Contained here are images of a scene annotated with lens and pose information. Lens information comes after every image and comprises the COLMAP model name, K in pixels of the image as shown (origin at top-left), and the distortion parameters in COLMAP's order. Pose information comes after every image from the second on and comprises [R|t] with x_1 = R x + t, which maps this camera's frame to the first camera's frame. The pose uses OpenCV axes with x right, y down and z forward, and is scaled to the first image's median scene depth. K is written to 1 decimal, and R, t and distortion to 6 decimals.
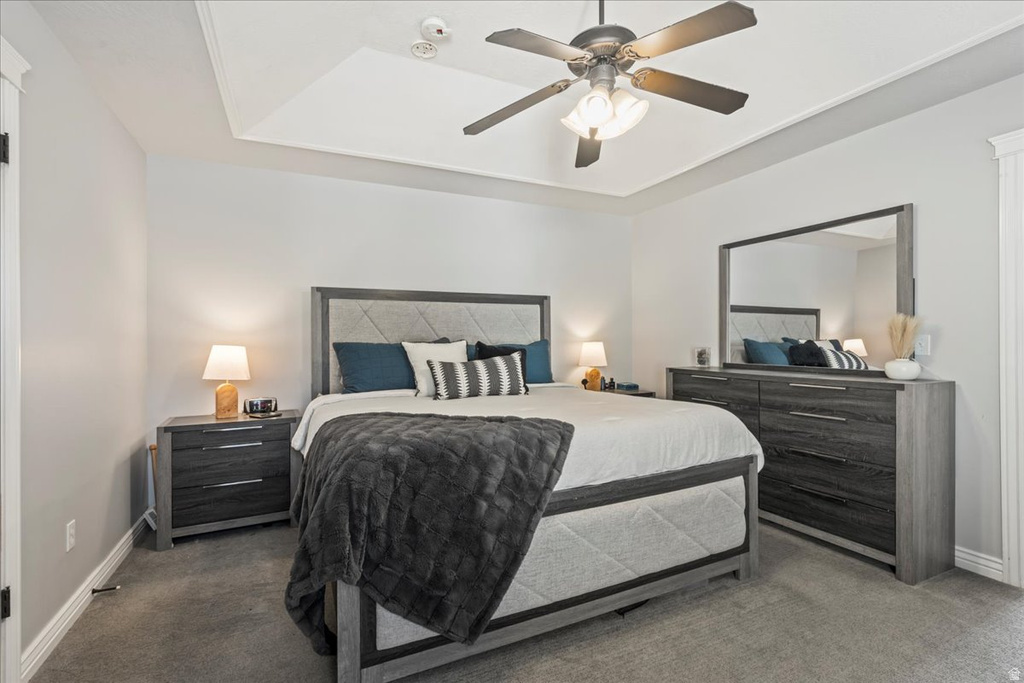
lens RADIAL K [[466.8, 0, 506.9], [0, 466.8, 340.4], [0, 0, 1]] dist [-0.004125, -0.000233]
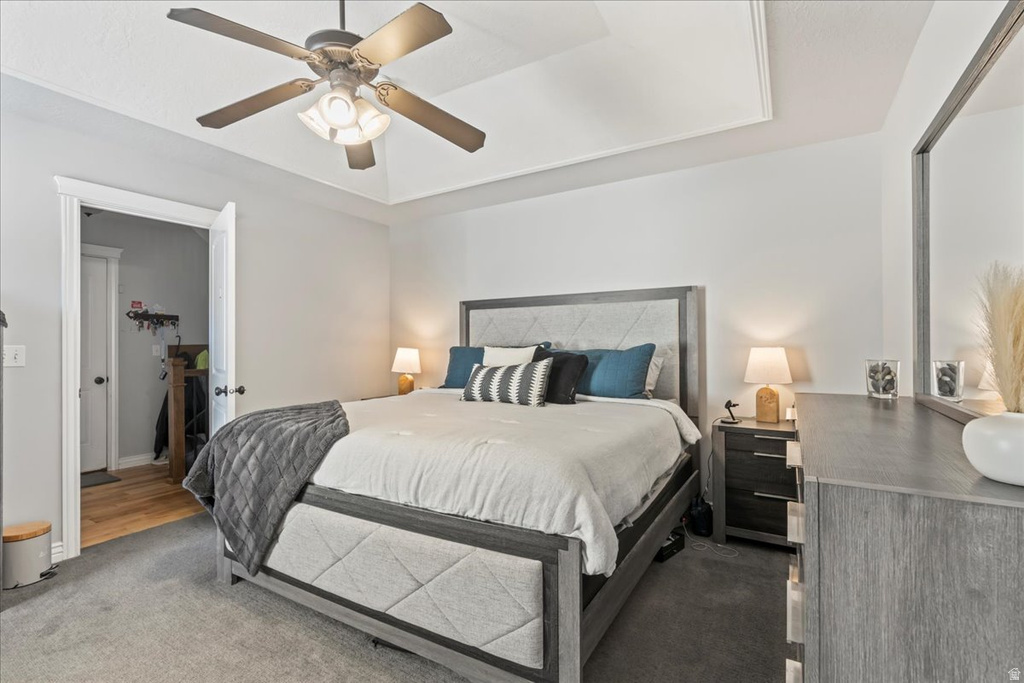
lens RADIAL K [[466.8, 0, 506.5], [0, 466.8, 342.4], [0, 0, 1]] dist [-0.004125, -0.000233]
pose [[0.557036, -0.000640, -0.830488, 0.778910], [0.001042, 0.999999, -0.000072, -0.006160], [0.830488, -0.000826, 0.557036, 0.471242]]
